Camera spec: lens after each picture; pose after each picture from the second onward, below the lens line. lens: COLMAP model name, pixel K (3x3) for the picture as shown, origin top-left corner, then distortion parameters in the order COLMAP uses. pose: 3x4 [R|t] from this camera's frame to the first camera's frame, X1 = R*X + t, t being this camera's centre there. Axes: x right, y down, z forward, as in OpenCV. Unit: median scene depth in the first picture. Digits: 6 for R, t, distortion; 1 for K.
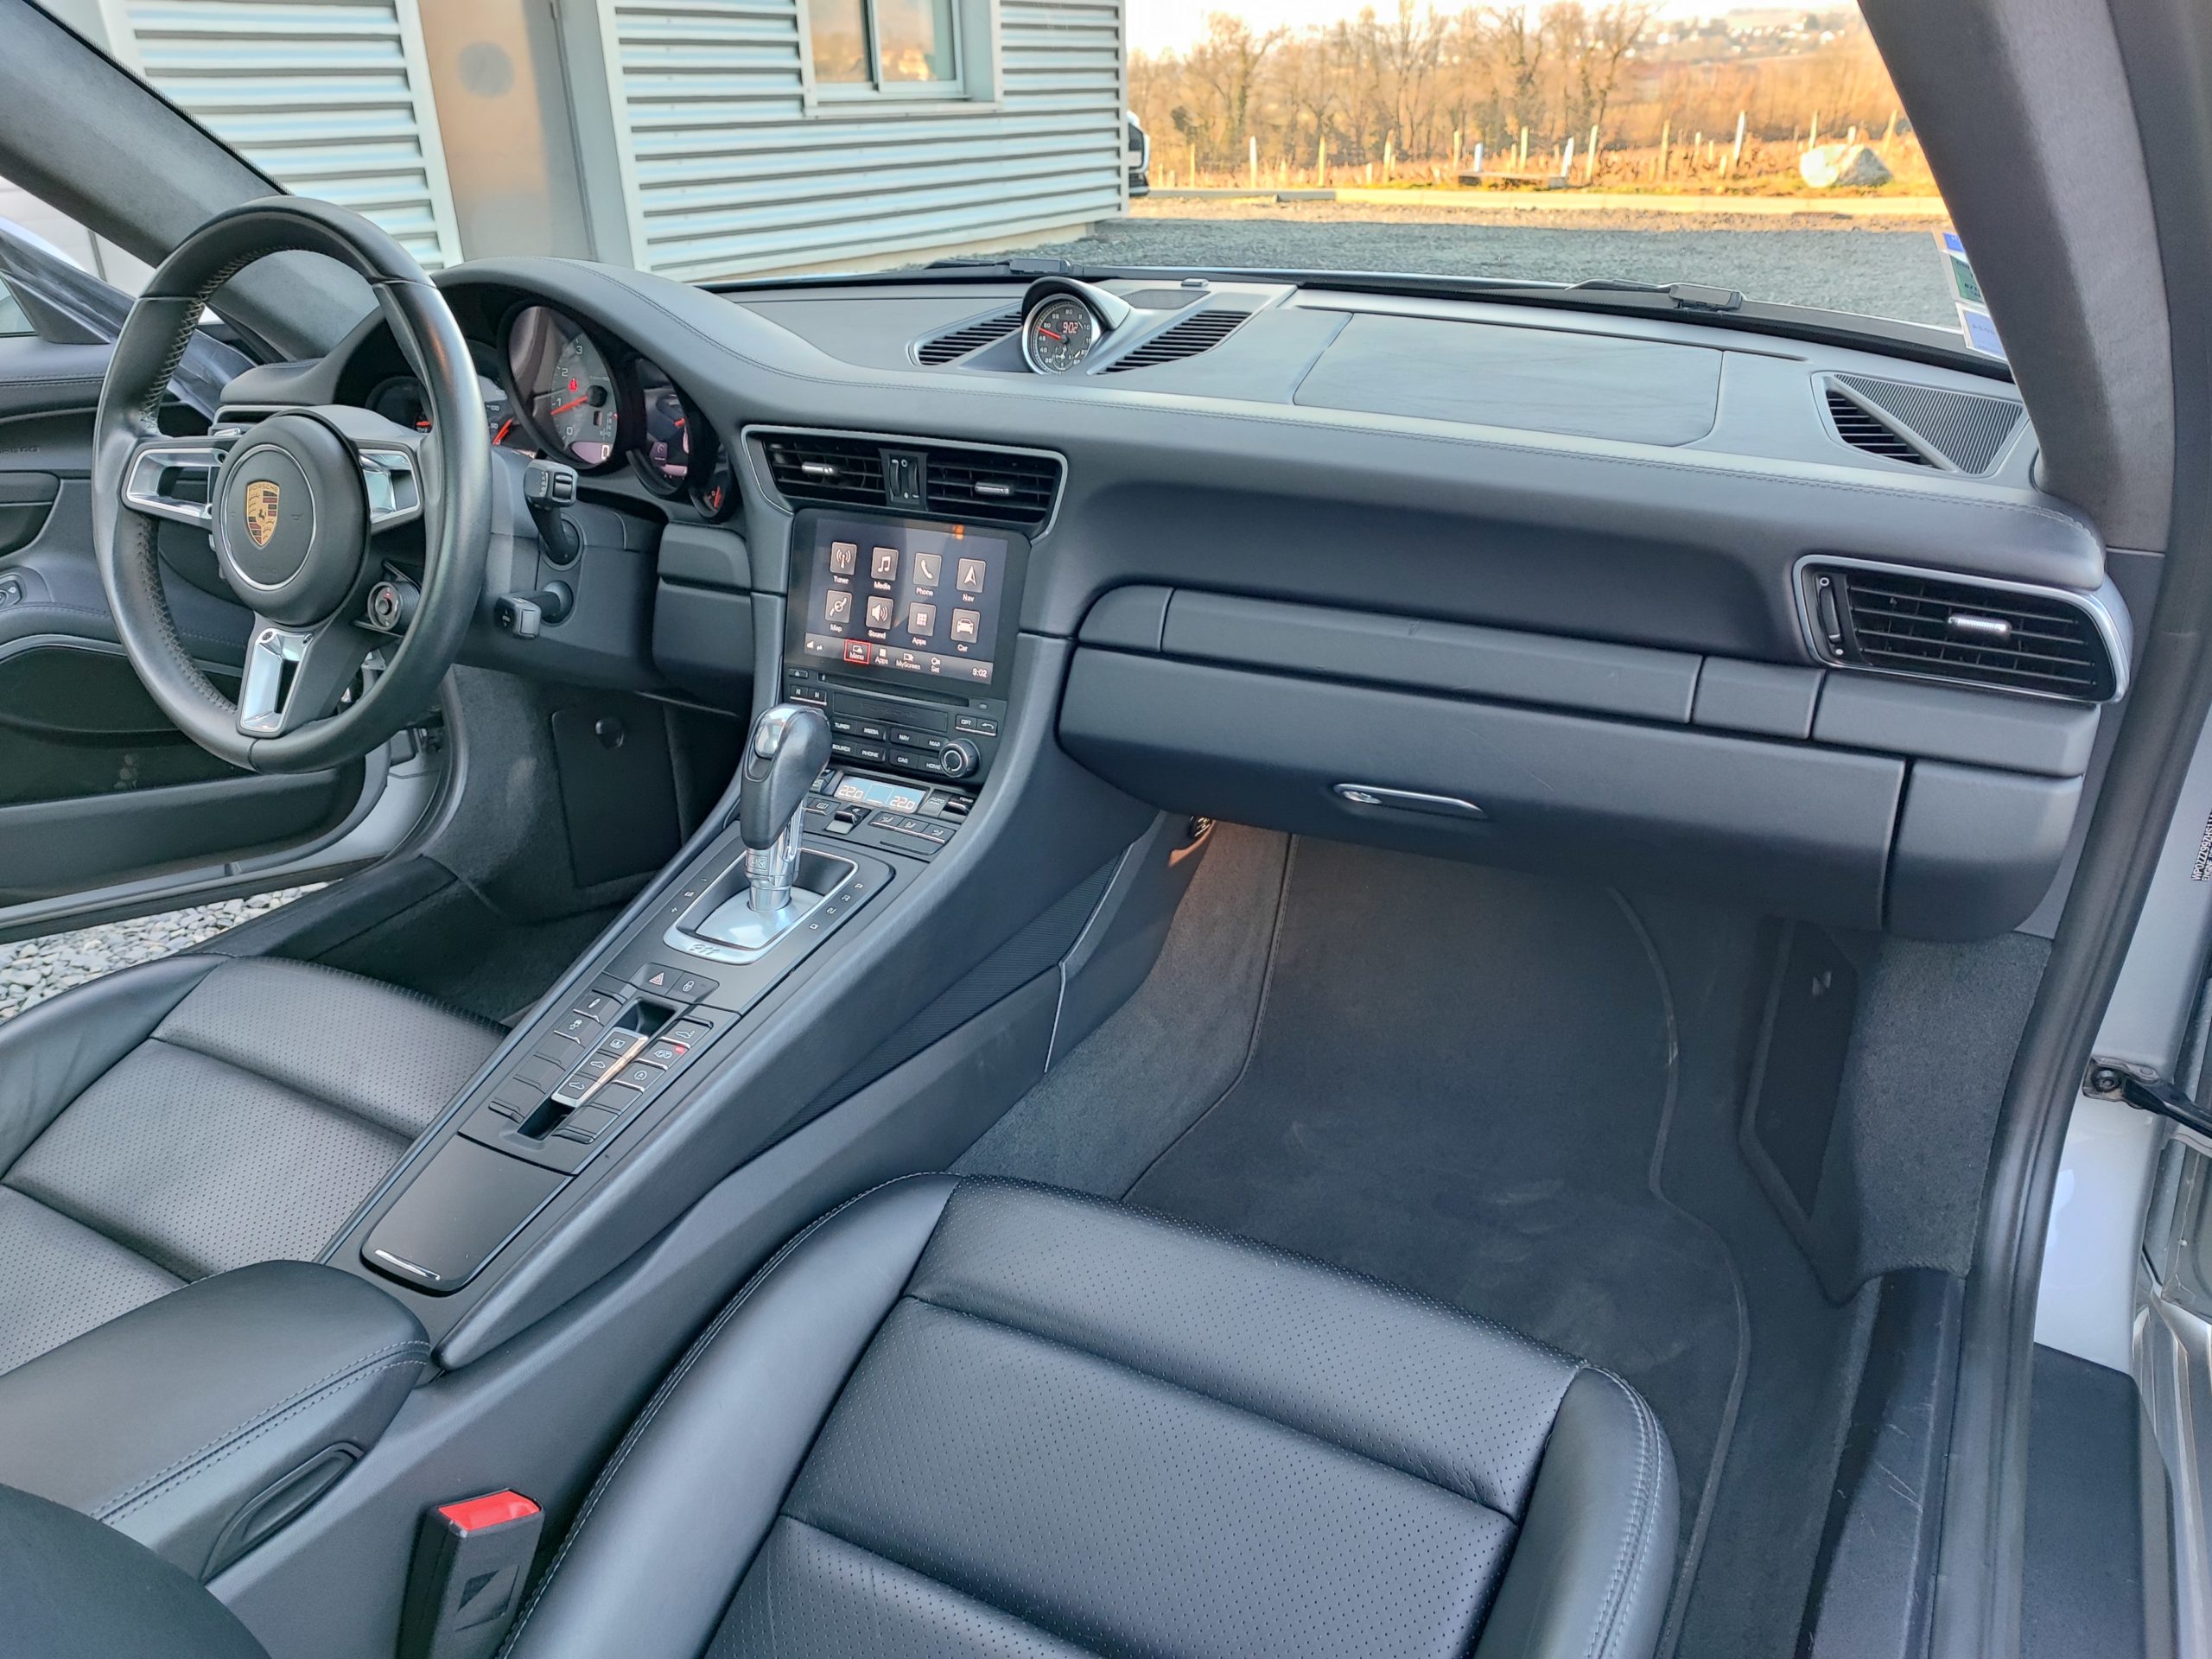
lens RADIAL K [[1612.6, 0, 1106.0], [0, 1612.6, 829.5], [0, 0, 1]] dist [0.053579, -0.069121]
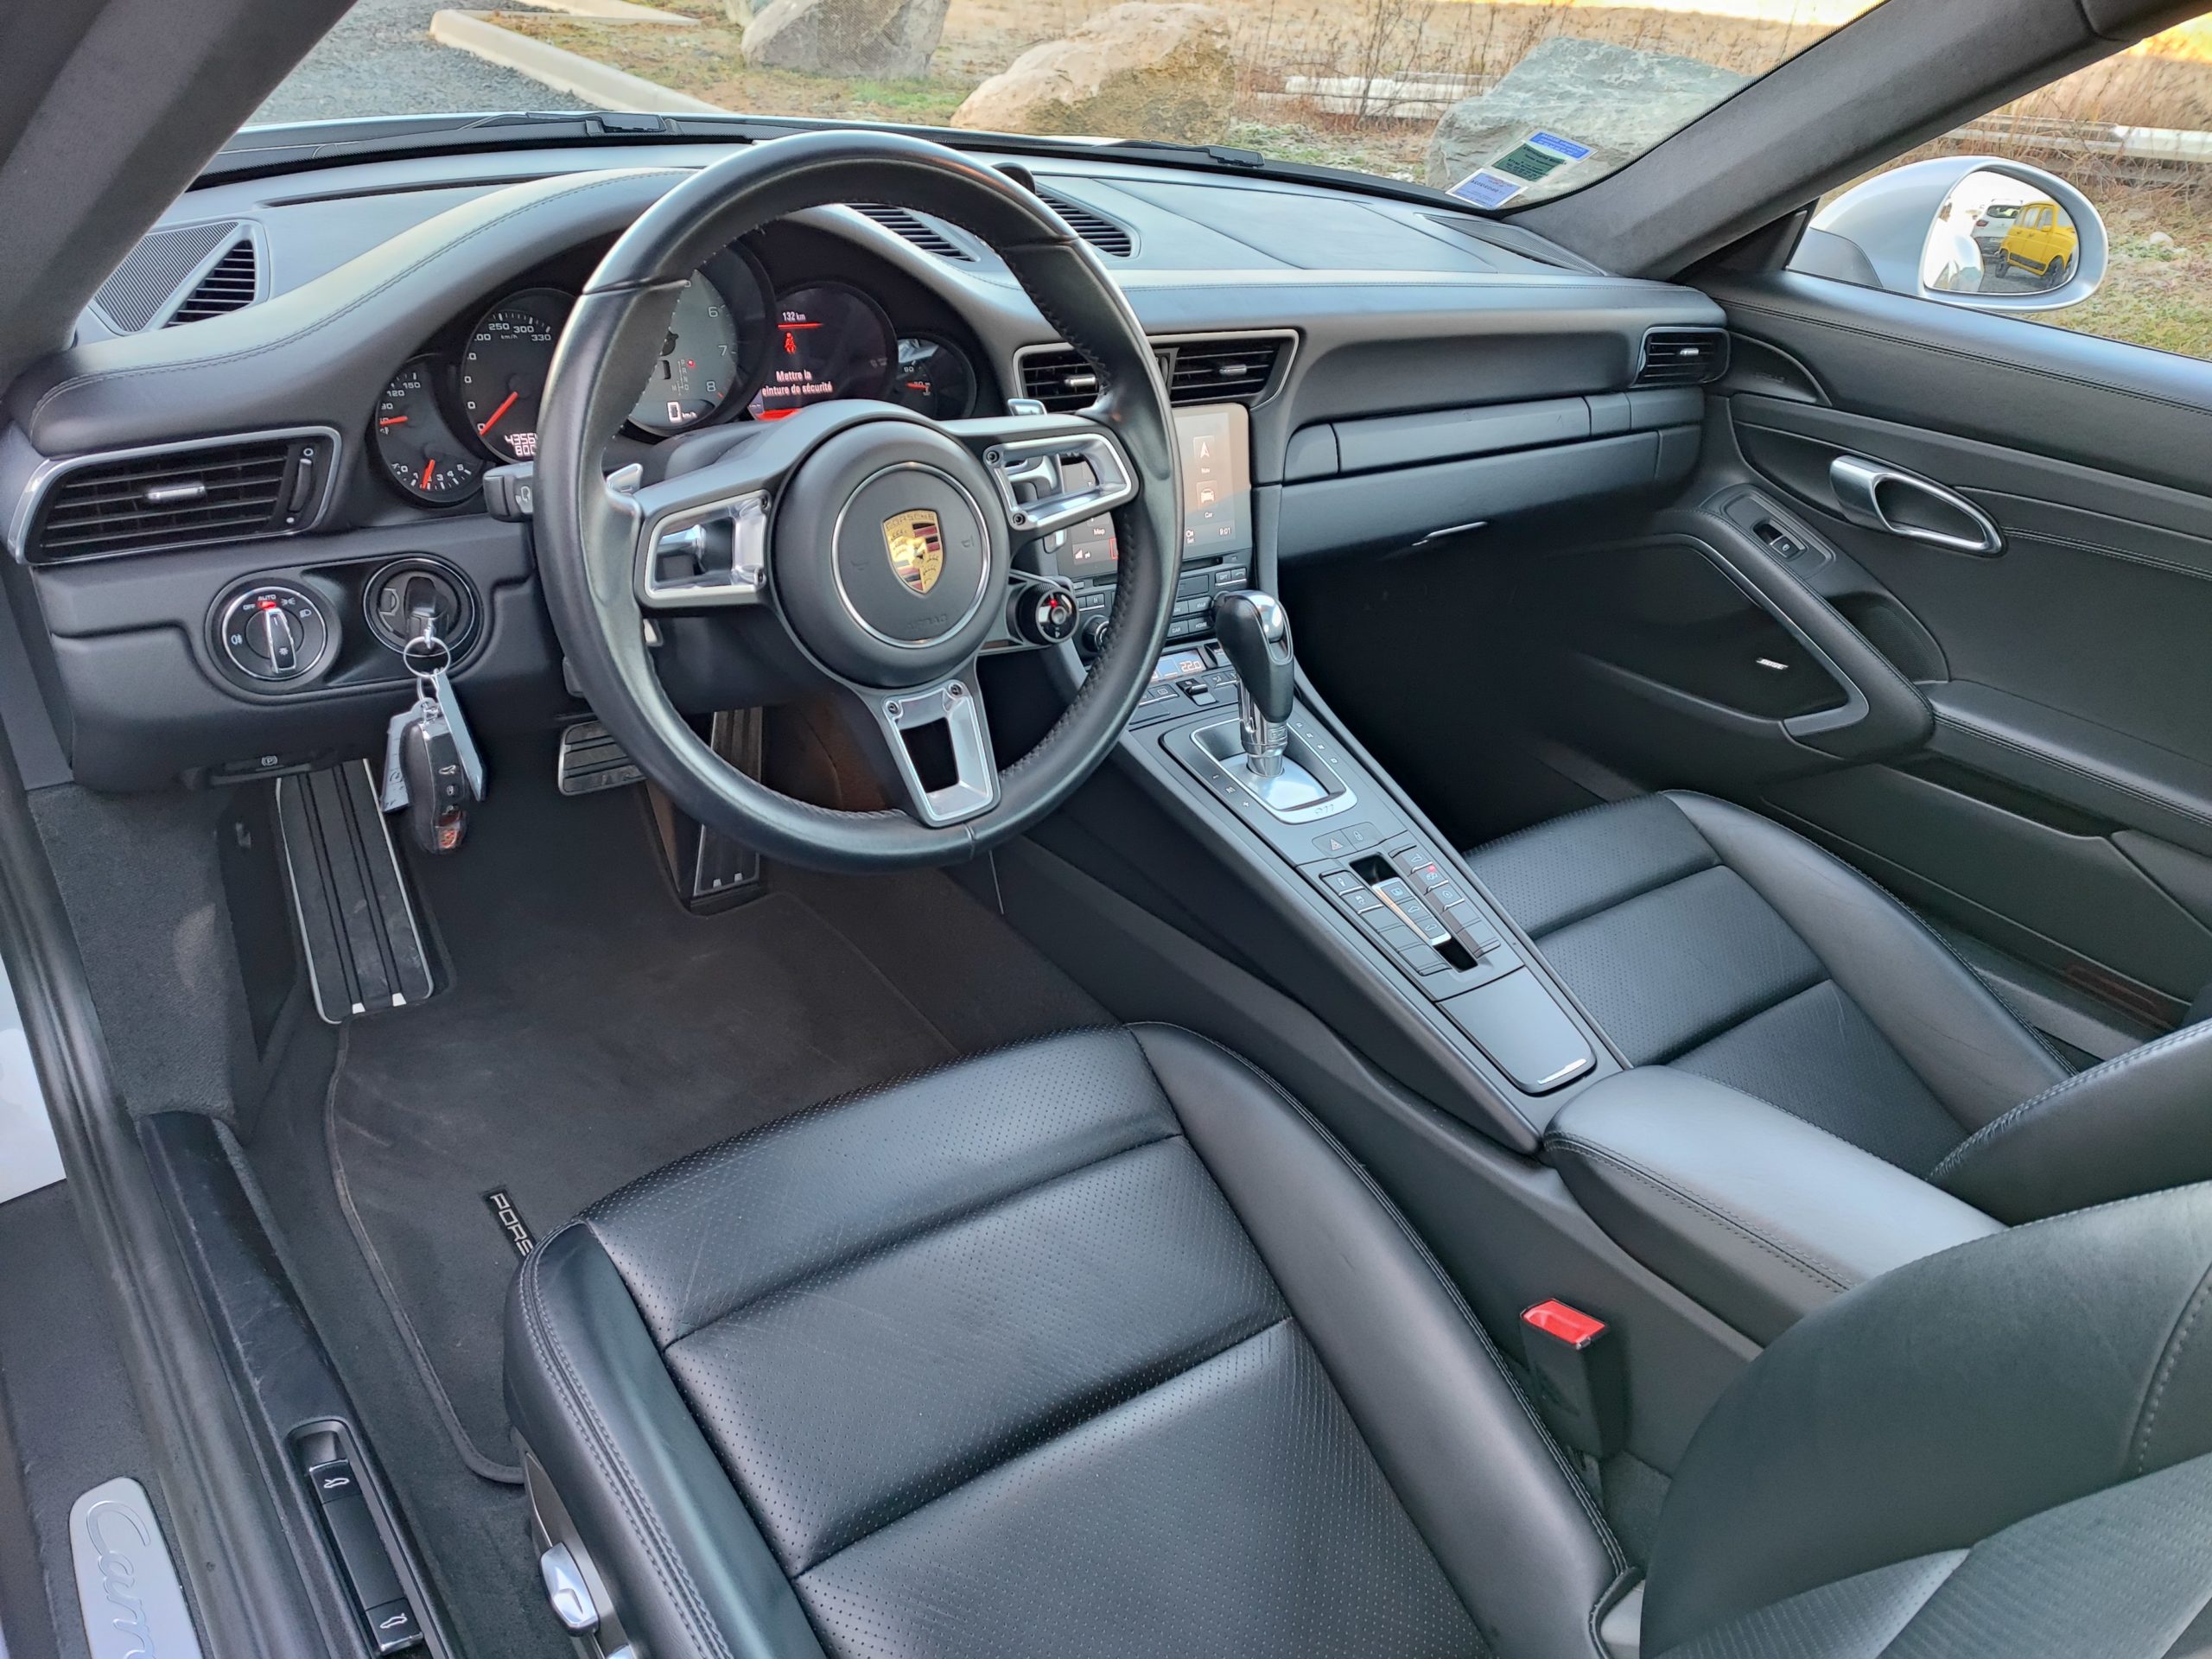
lens RADIAL K [[1612.6, 0, 1106.0], [0, 1612.6, 829.5], [0, 0, 1]] dist [0.053579, -0.069121]
pose [[0.384037, -0.394099, 0.834986, -1.136489], [0.260588, 0.913831, 0.311460, -0.278409], [-0.885782, 0.097975, 0.453642, 0.553471]]
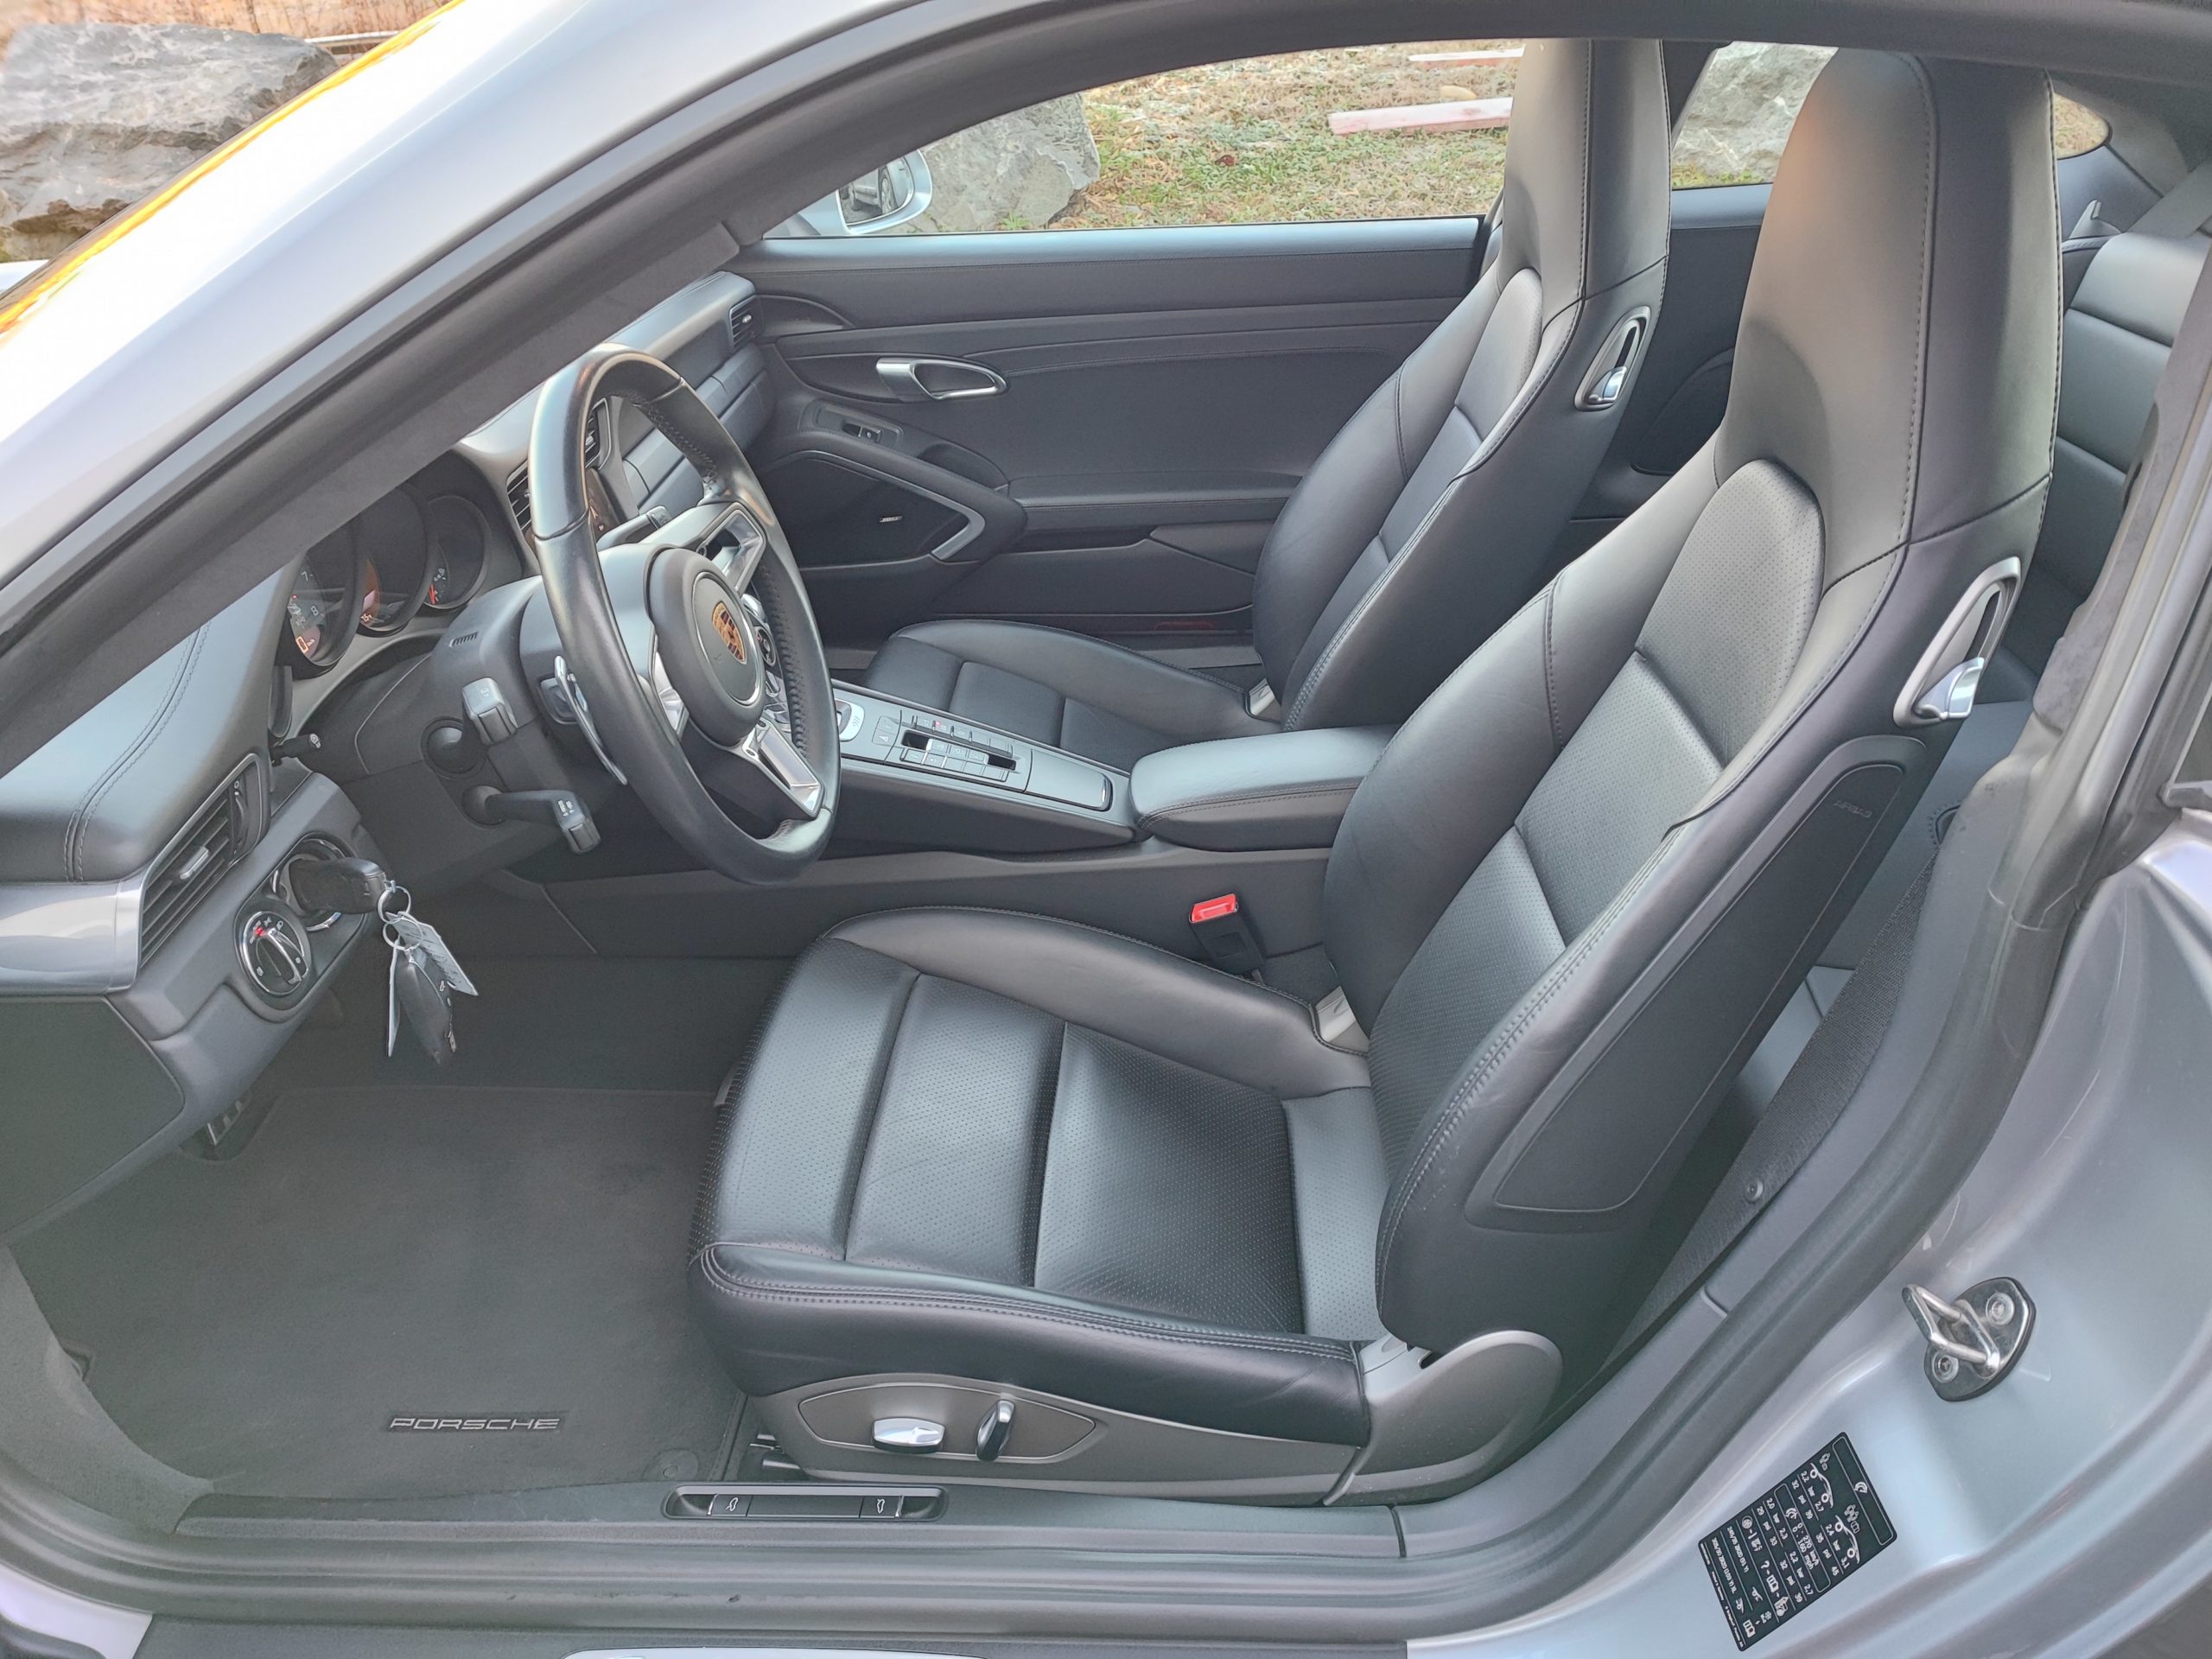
lens RADIAL K [[1741.6, 0, 1106.0], [0, 1741.6, 829.5], [0, 0, 1]] dist [0.004294, -0.000958]
pose [[-0.492560, -0.402530, 0.771592, -1.501599], [0.354763, 0.716723, 0.600375, -0.680210], [-0.794687, 0.569453, -0.210226, 1.089818]]
